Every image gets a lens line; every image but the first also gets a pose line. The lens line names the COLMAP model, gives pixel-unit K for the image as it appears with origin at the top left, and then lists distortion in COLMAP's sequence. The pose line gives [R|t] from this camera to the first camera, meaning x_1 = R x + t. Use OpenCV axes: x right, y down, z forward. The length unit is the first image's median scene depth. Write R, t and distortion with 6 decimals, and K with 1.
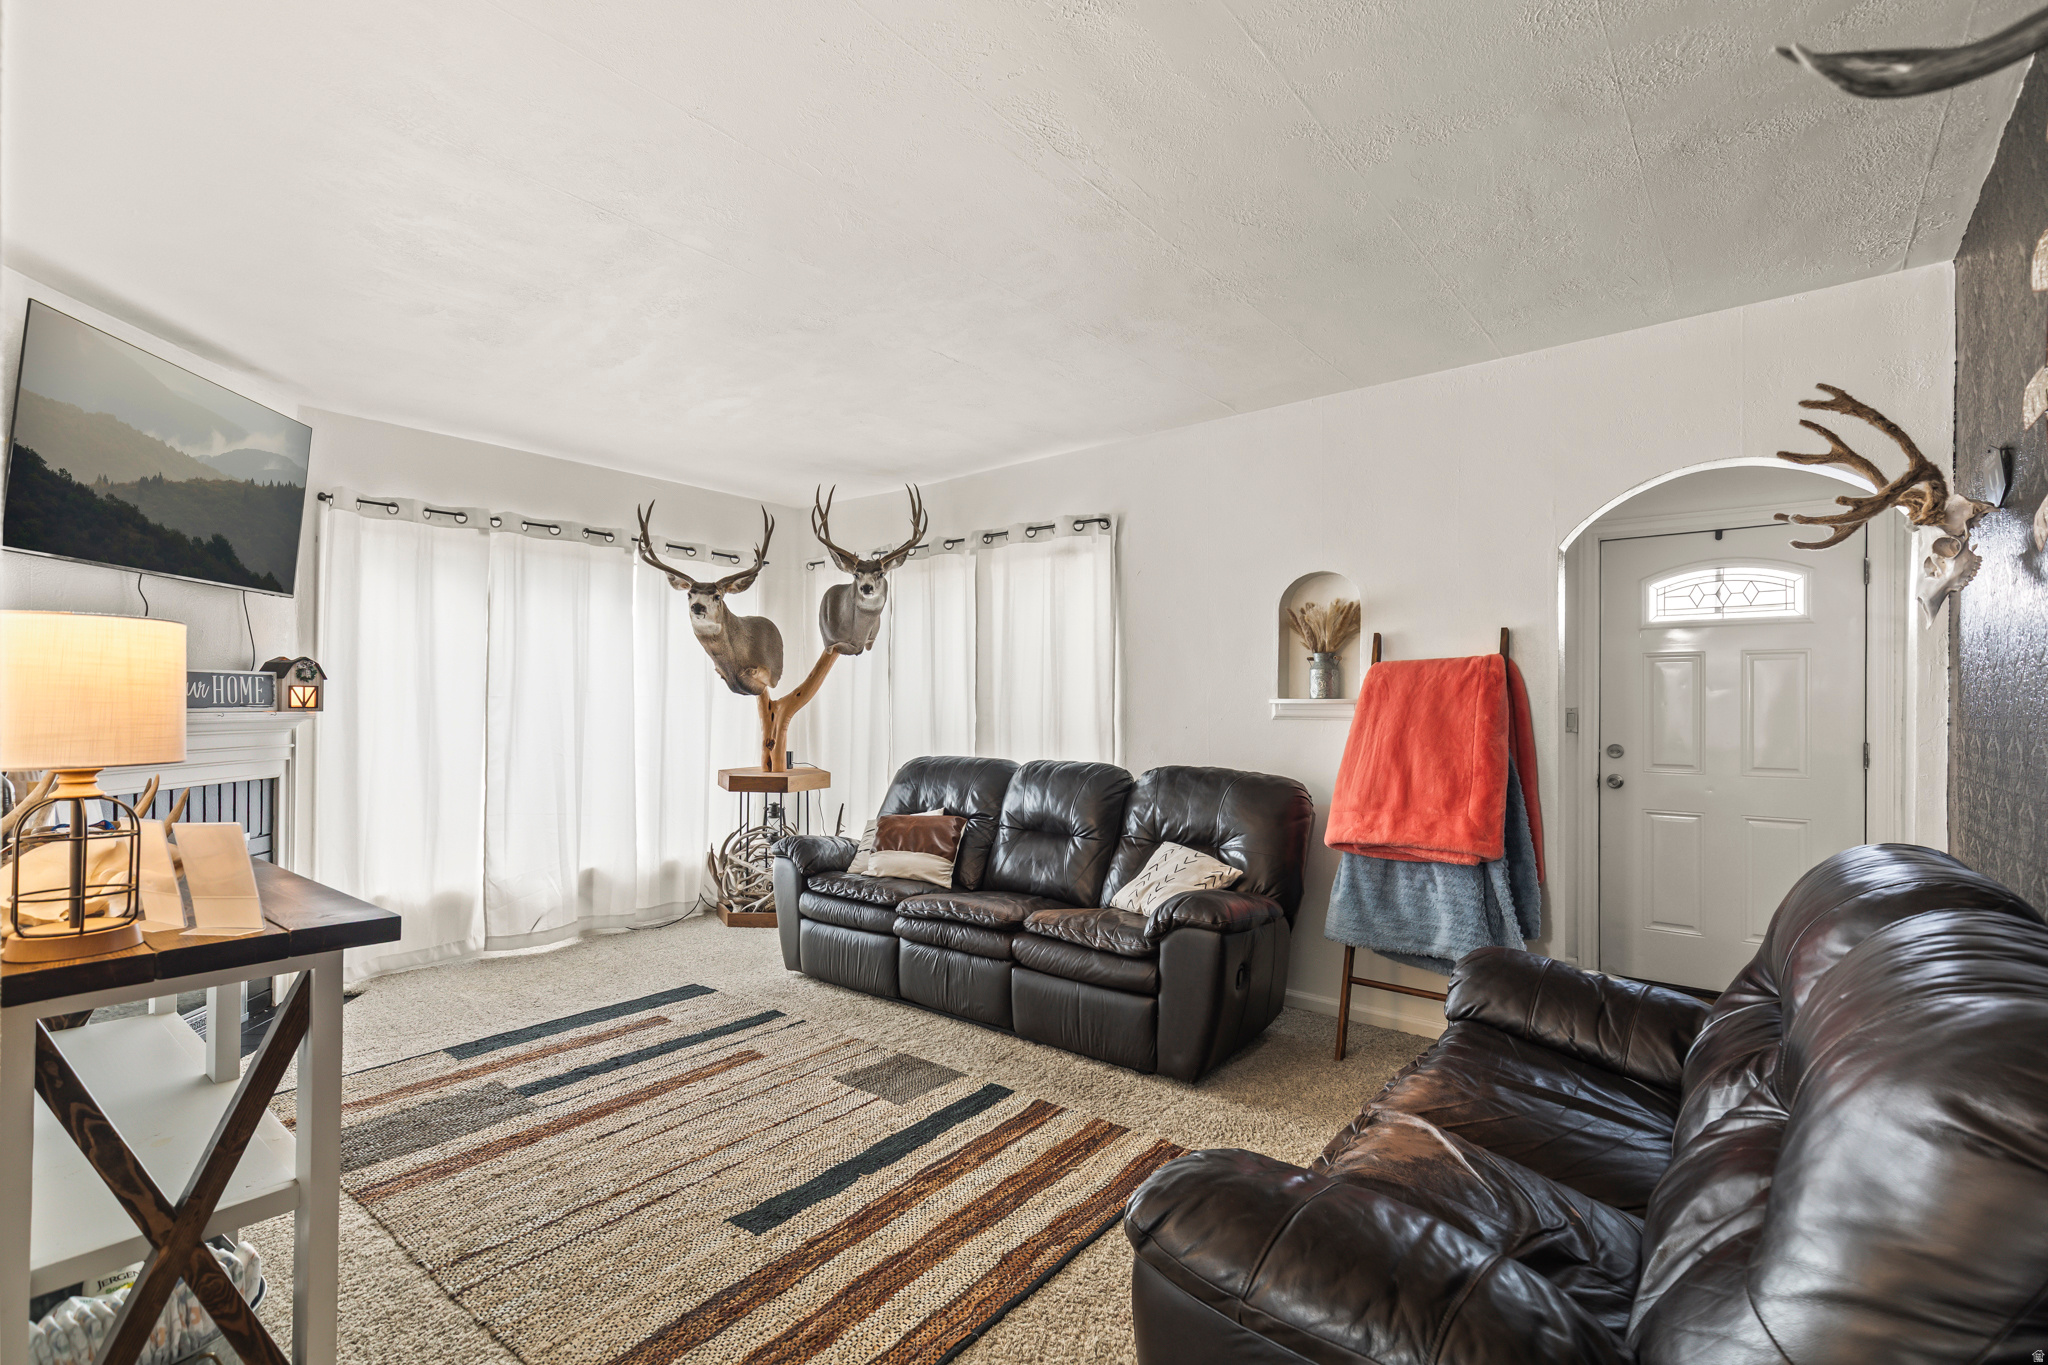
lens RADIAL K [[916.3, 0, 1030.0], [0, 916.3, 691.8], [0, 0, 1]] dist [0.000485, -0.000043]
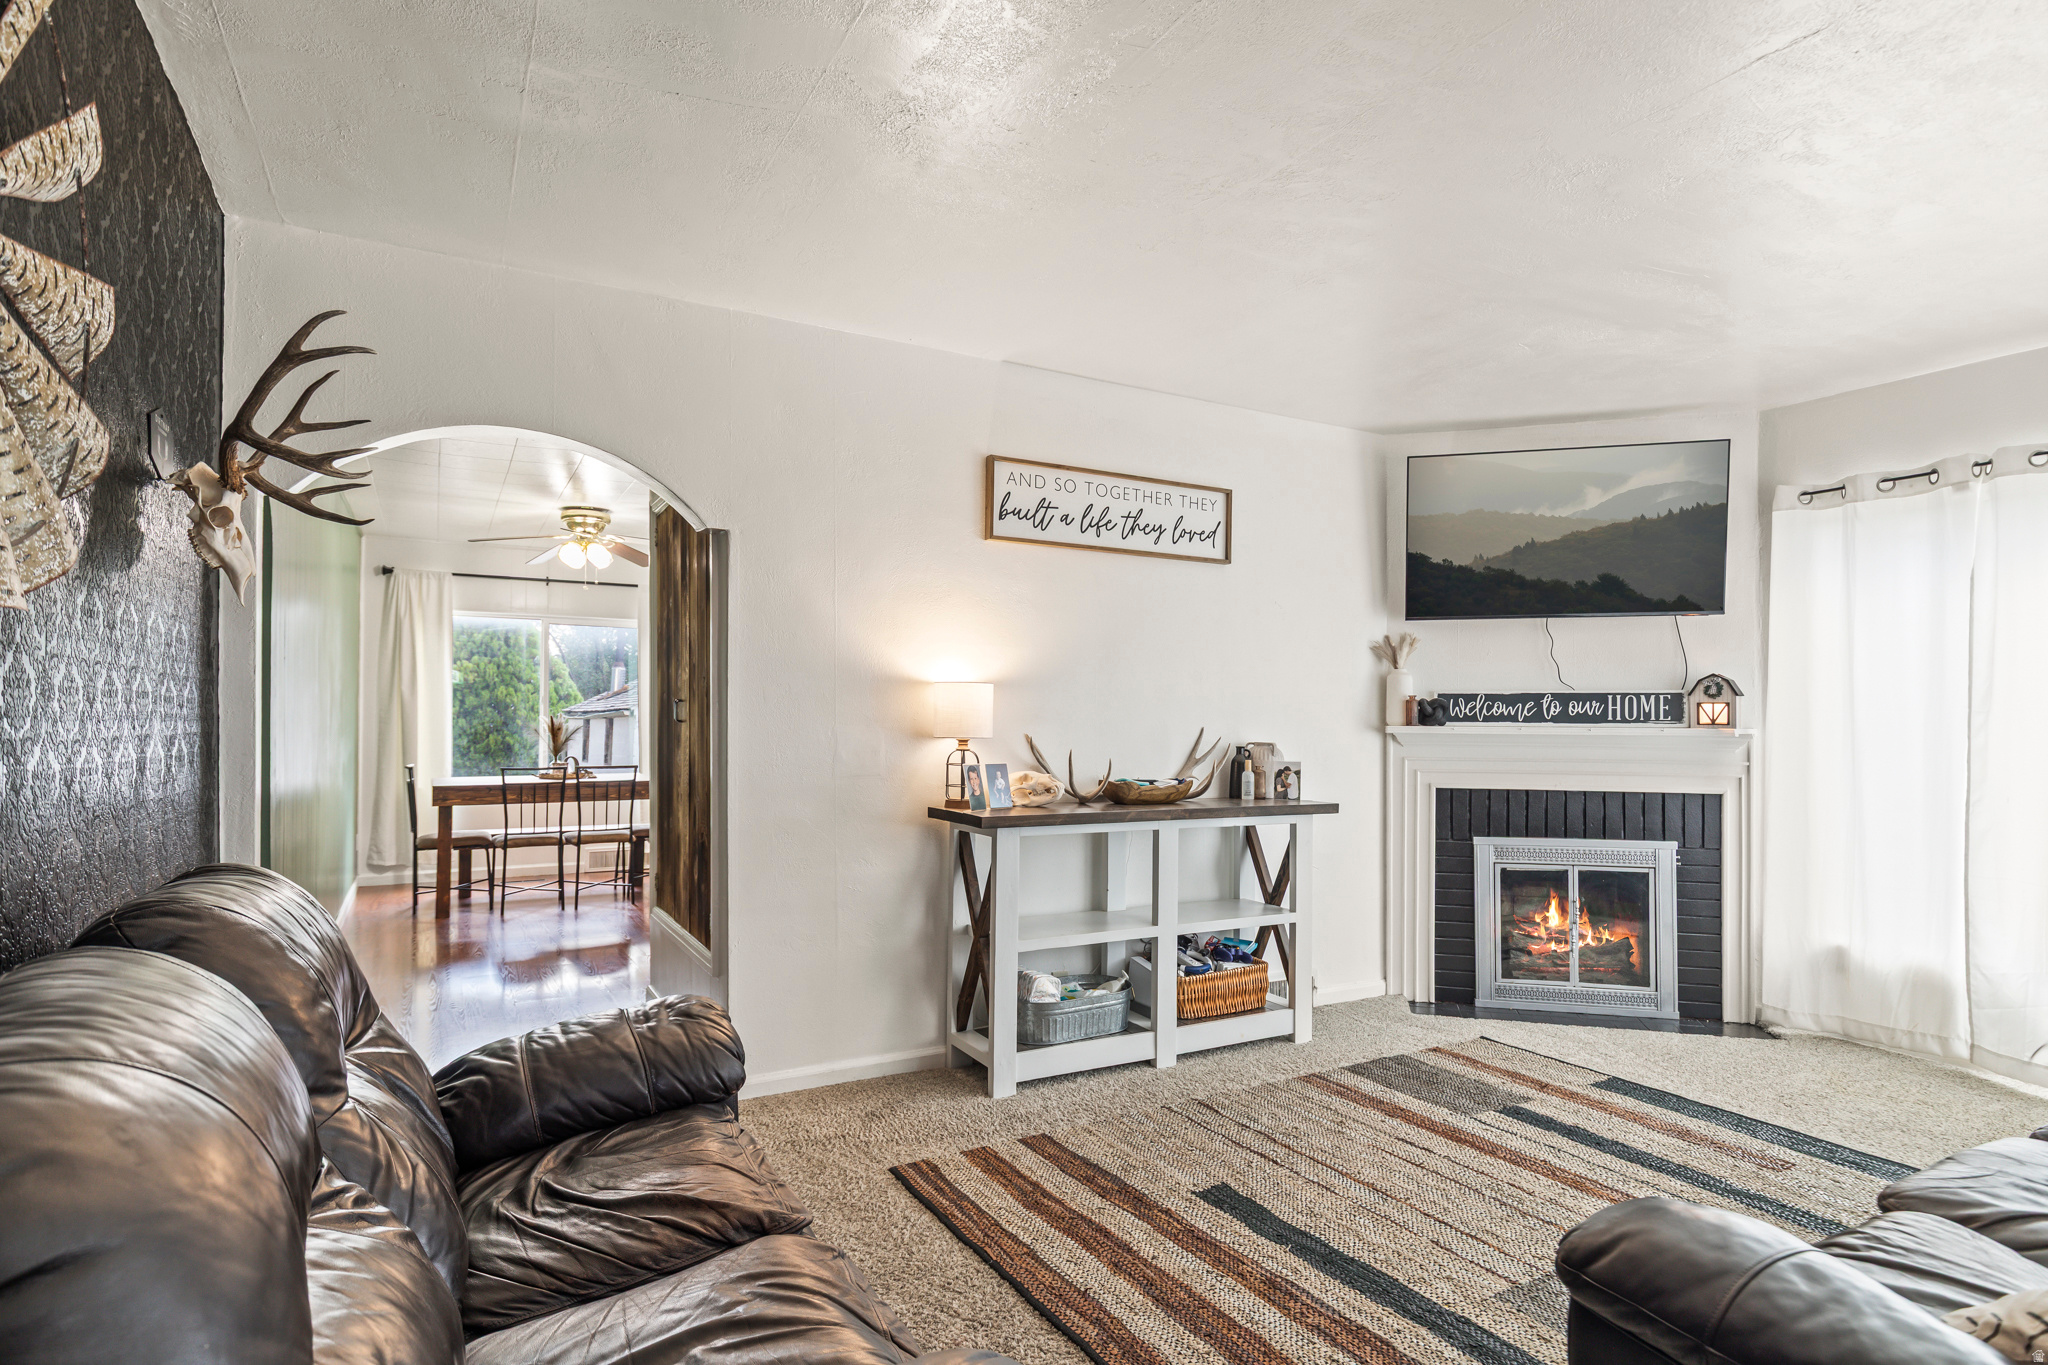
lens RADIAL K [[1076.0, 0, 1024.0], [0, 1076.0, 682.5], [0, 0, 1]] dist [-0.000303, 0.000179]
pose [[-0.378076, -0.036030, -0.925073, 0.662707], [0.006829, 0.999107, -0.041705, 0.017558], [0.925749, -0.022085, -0.377492, 0.864014]]
